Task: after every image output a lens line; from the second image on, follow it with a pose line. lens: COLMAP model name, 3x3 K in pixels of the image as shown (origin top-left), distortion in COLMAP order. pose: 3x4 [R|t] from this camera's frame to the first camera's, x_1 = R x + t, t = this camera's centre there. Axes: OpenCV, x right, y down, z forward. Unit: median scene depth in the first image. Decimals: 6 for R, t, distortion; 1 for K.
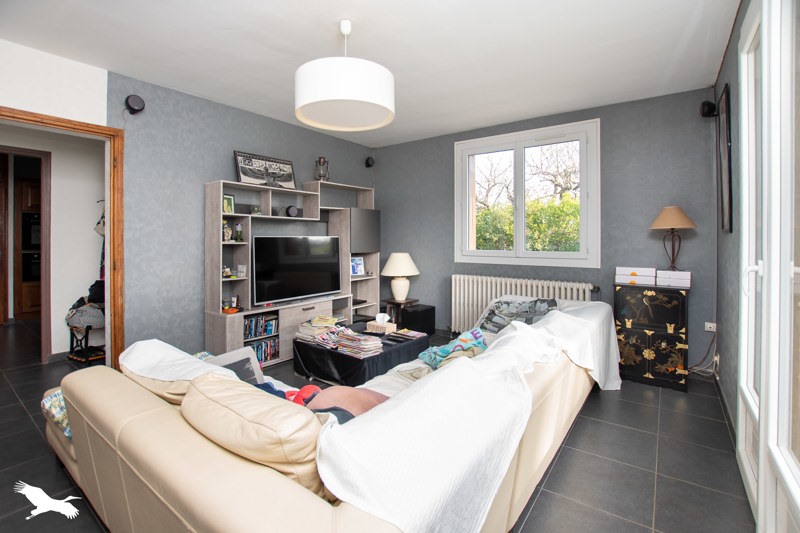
lens RADIAL K [[363.2, 0, 400.7], [0, 363.2, 238.3], [0, 0, 1]] dist [0.000123, -0.000001]
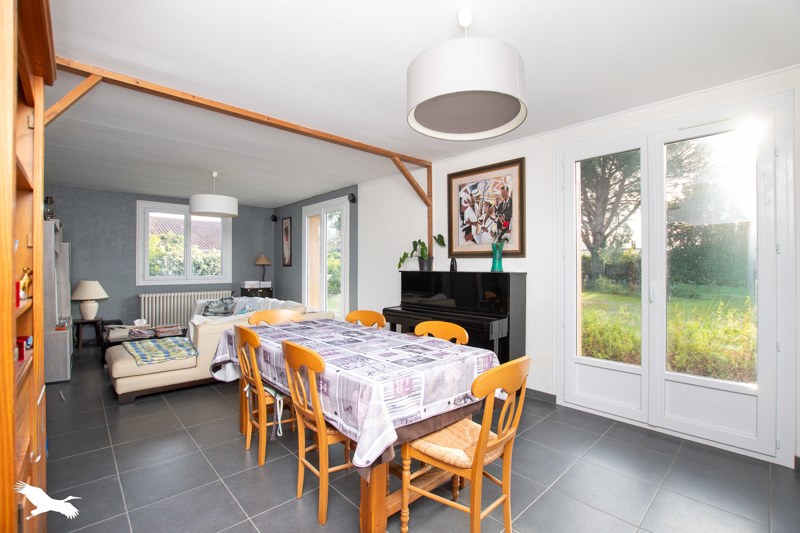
lens RADIAL K [[351.8, 0, 400.0], [0, 351.8, 266.5], [0, 0, 1]] dist [0.000284, 0.000008]
pose [[0.188407, 0.003055, 0.982086, -1.028116], [0.002199, 0.999991, -0.003533, -0.001517], [-0.982089, 0.002826, 0.188399, -0.261136]]
